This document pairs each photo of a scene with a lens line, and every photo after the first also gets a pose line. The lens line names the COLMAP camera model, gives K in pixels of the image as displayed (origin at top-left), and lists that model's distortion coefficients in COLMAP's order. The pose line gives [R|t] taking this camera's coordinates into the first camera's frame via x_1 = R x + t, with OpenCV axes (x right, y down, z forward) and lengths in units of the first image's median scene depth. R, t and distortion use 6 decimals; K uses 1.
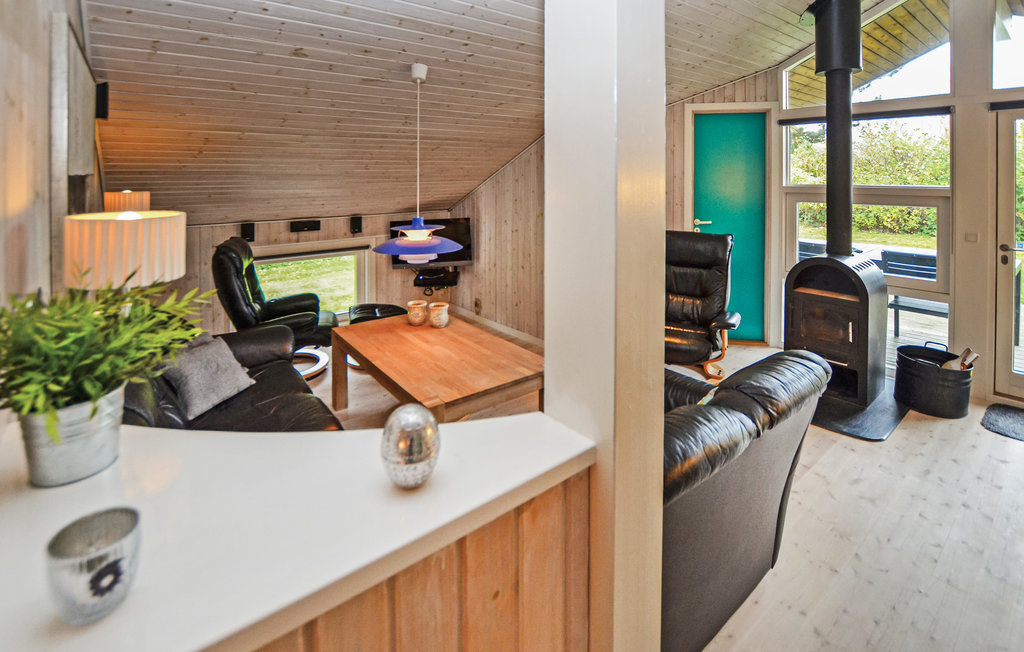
lens RADIAL K [[530.7, 0, 512.0], [0, 530.7, 326.0], [0, 0, 1]] dist [-0.032972, -0.000694]
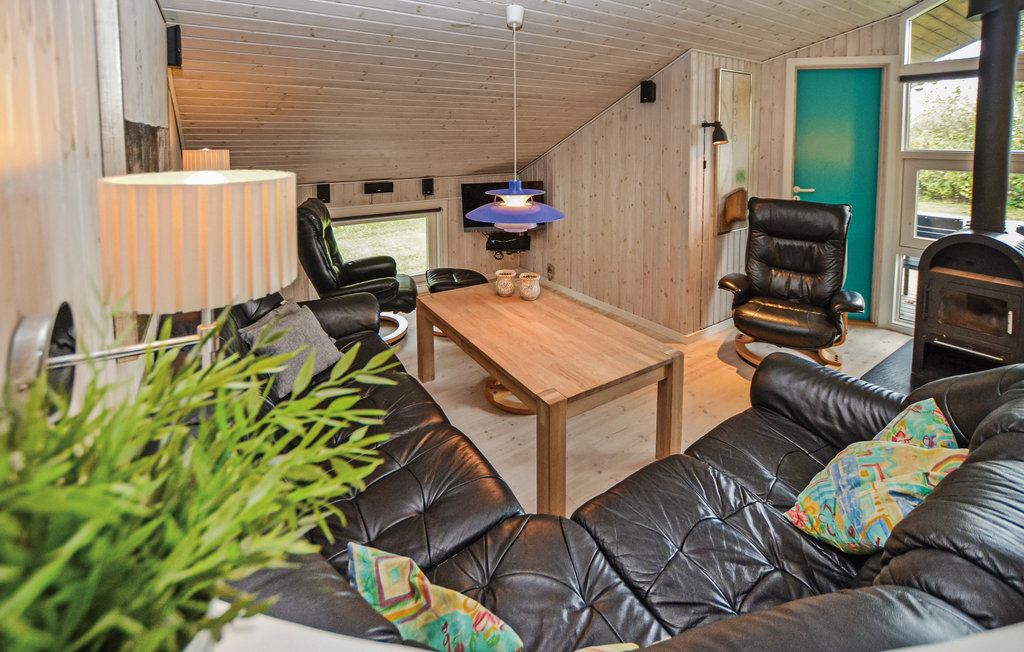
lens RADIAL K [[464.2, 0, 512.0], [0, 464.2, 326.0], [0, 0, 1]] dist [-0.026905, -0.000206]
pose [[0.997975, 0.027760, -0.057237, -0.104093], [-0.021706, 0.994361, 0.103806, -0.030771], [0.059796, -0.102354, 0.992949, 0.142678]]
